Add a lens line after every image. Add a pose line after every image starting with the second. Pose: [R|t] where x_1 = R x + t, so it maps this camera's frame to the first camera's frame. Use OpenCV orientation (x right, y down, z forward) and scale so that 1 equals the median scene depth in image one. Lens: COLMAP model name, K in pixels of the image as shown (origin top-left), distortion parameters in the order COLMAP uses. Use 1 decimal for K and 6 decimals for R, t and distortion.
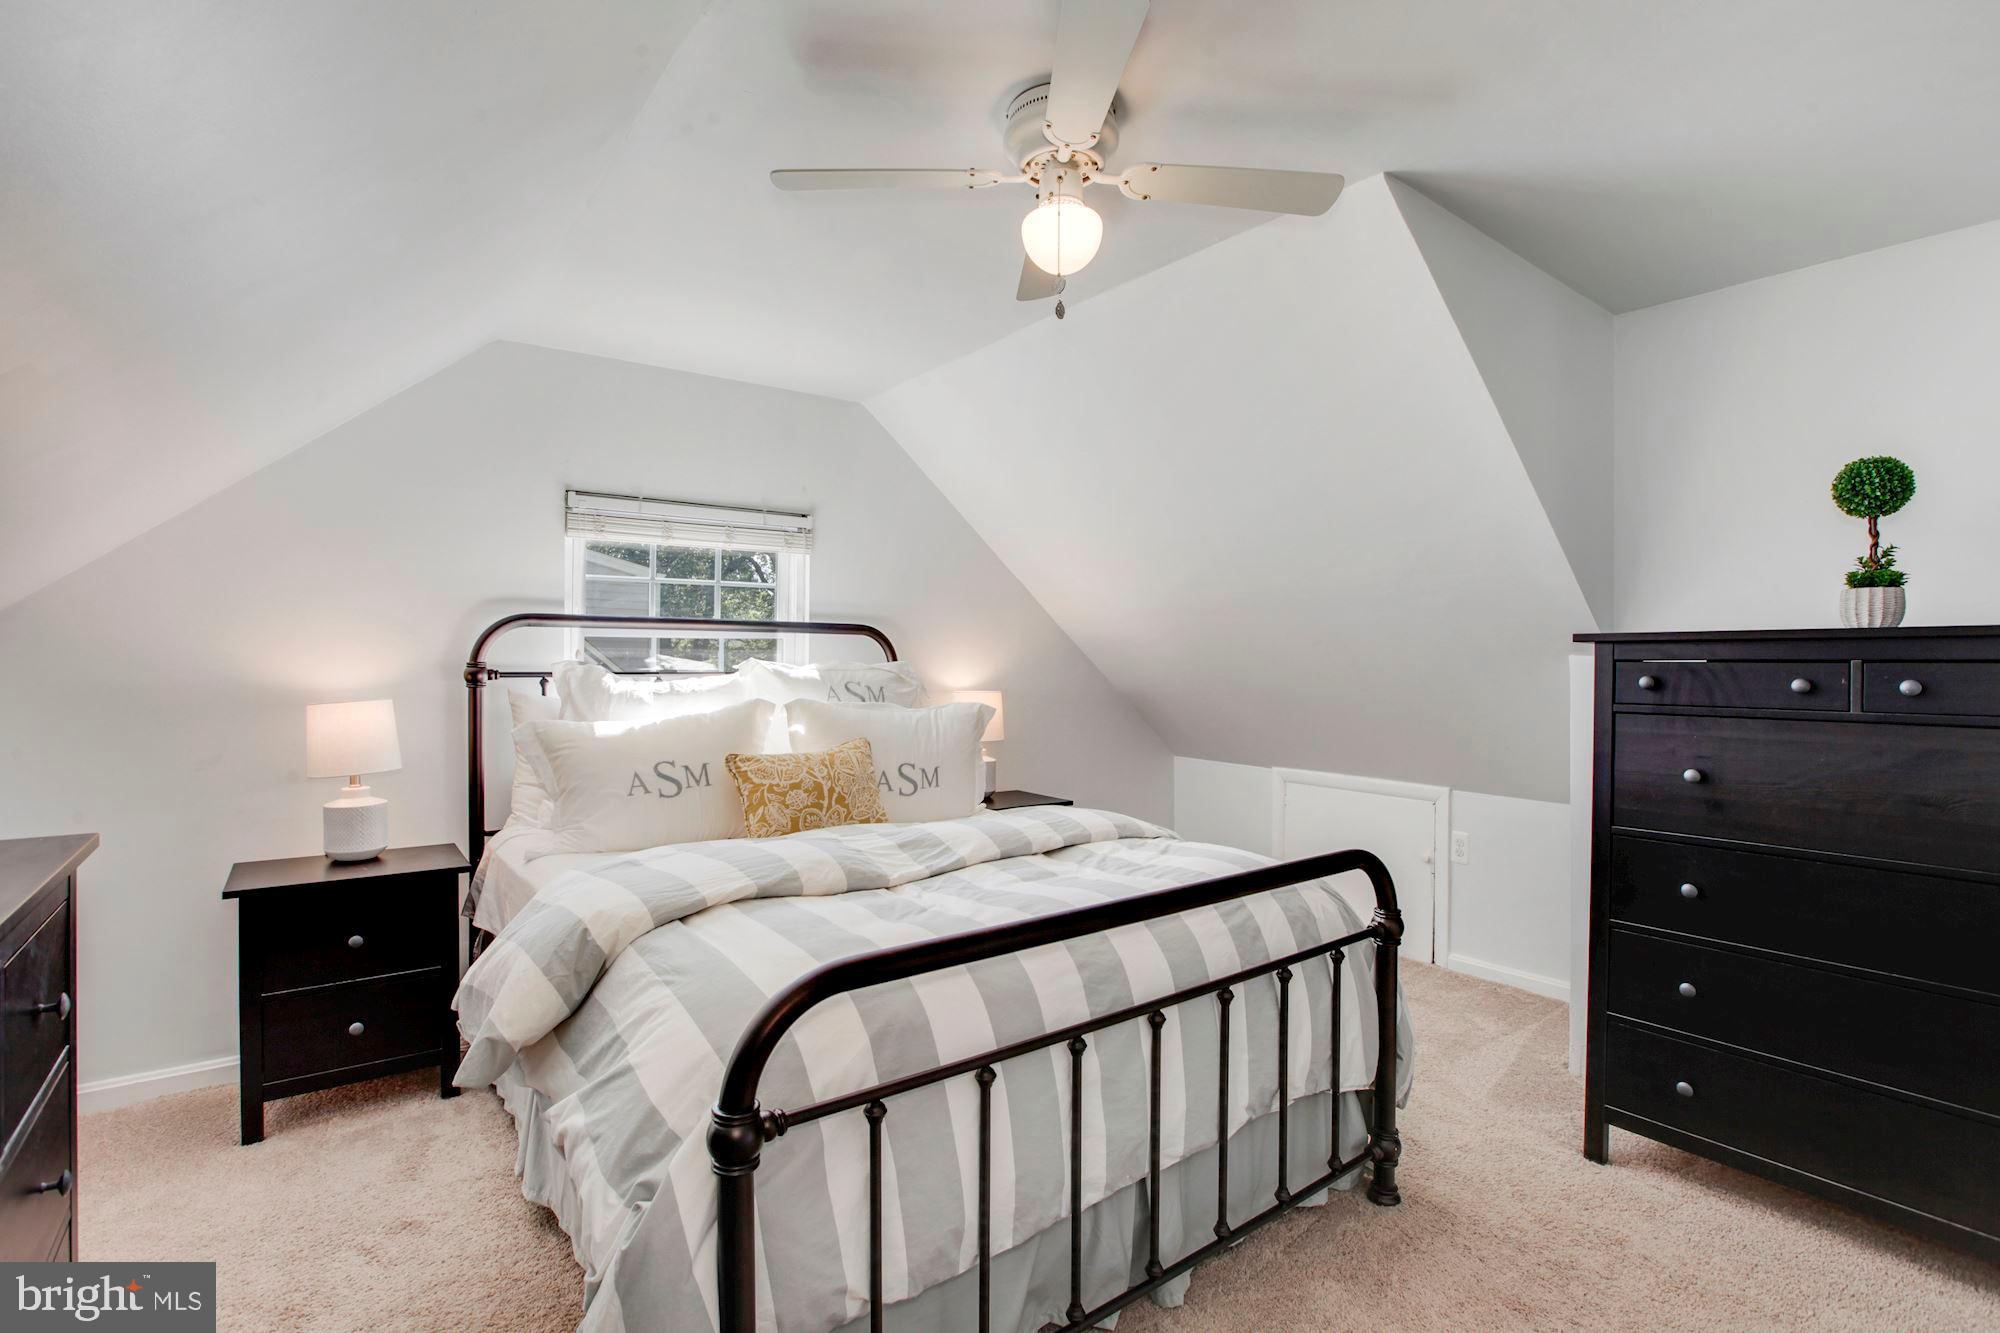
lens RADIAL K [[907.2, 0, 1009.9], [0, 907.2, 672.6], [0, 0, 1]] dist [-0.033781, 0.010811]
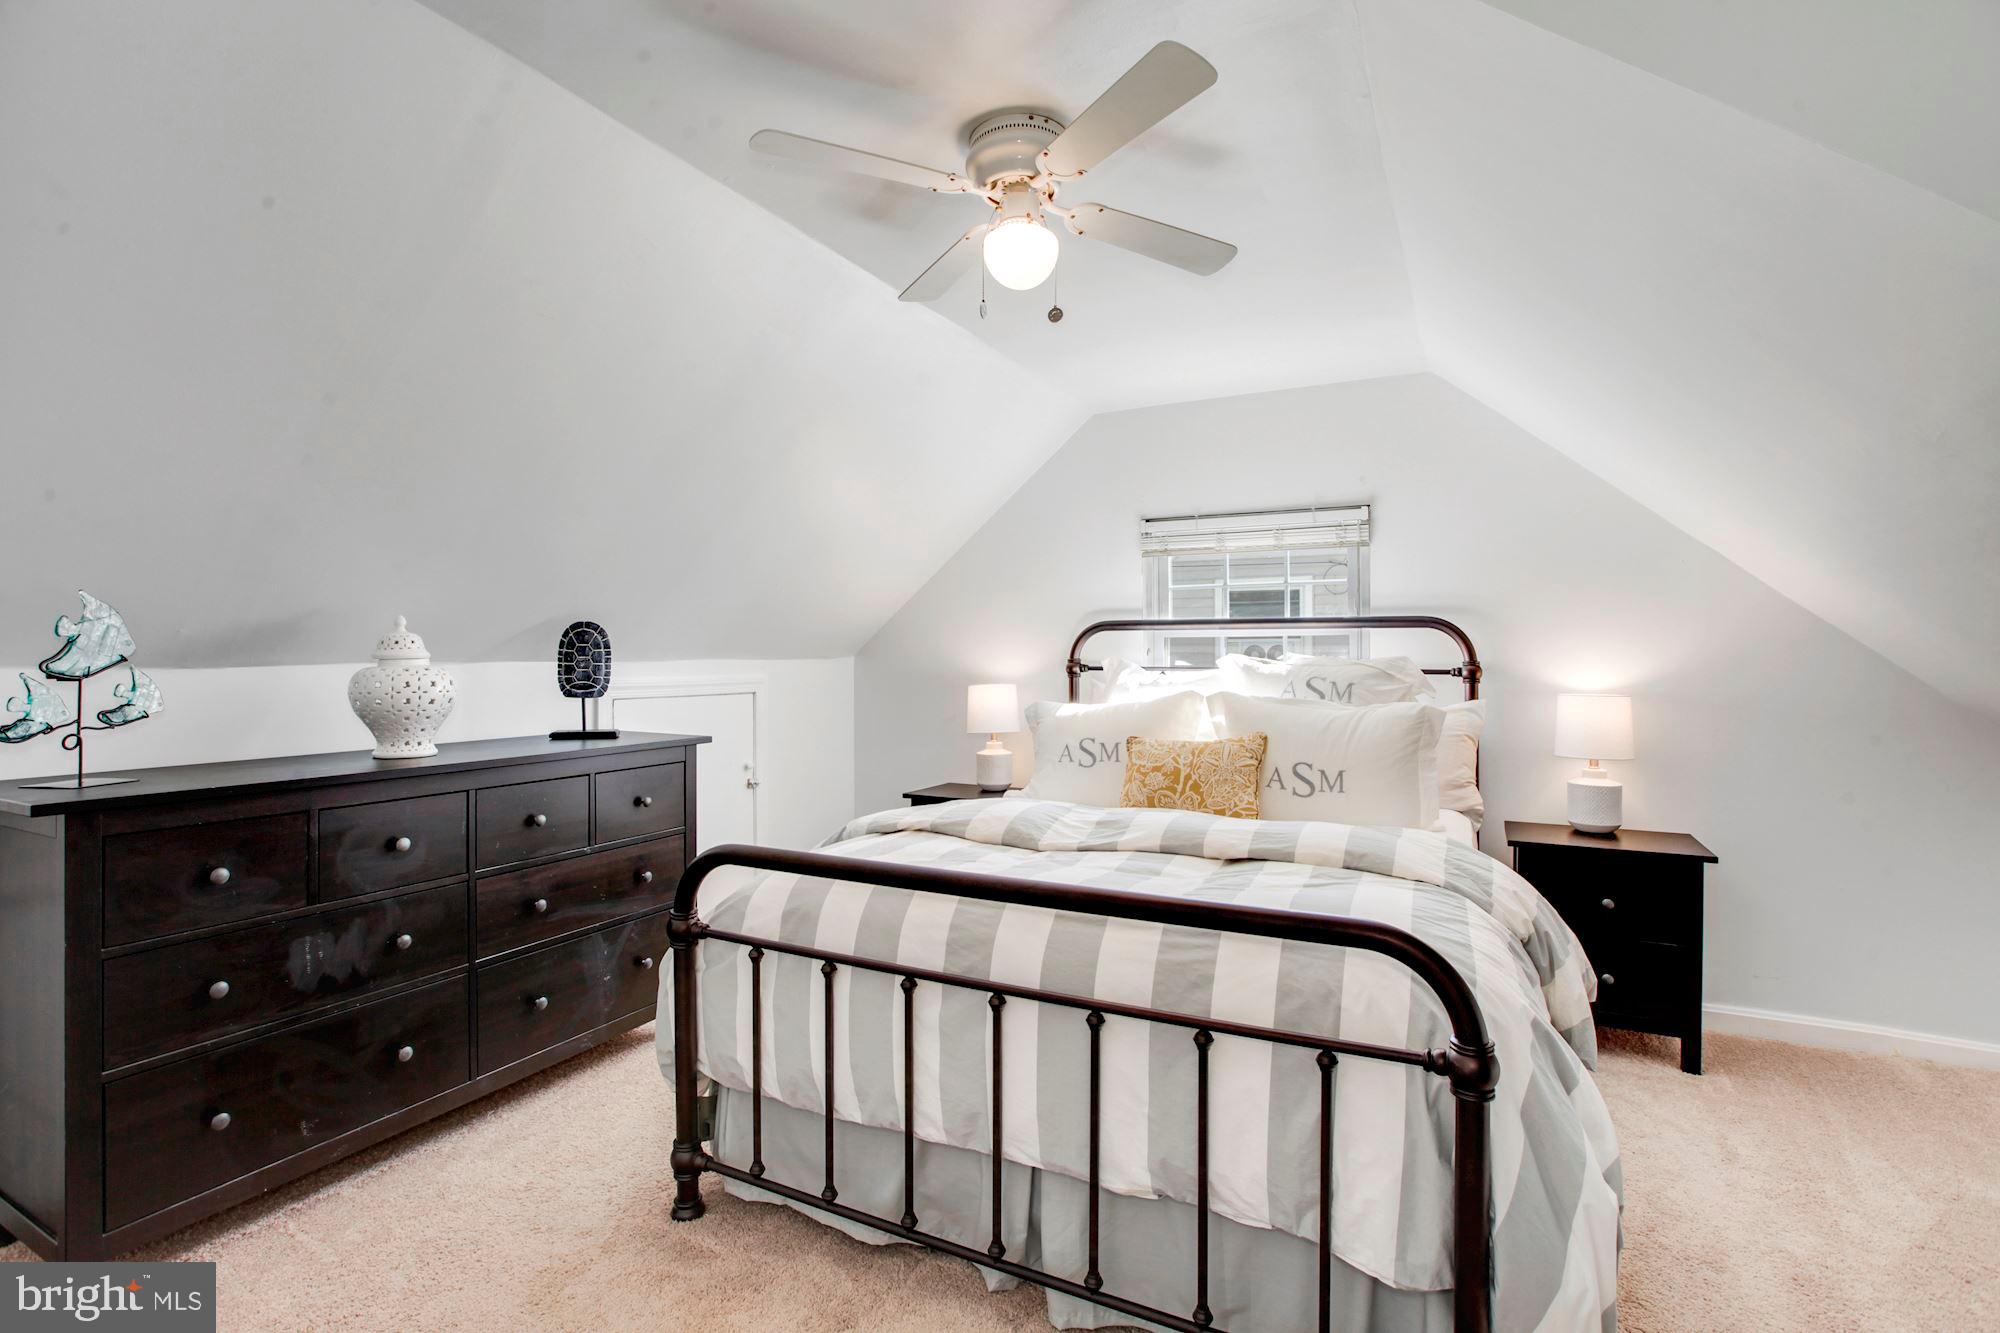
lens RADIAL K [[907.2, 0, 1012.5], [0, 907.2, 656.8], [0, 0, 1]] dist [-0.033781, 0.010811]
pose [[0.448991, -0.008017, -0.893500, 0.651405], [-0.008489, 0.999876, -0.013237, 0.004623], [0.893496, 0.013528, 0.448868, 0.330779]]
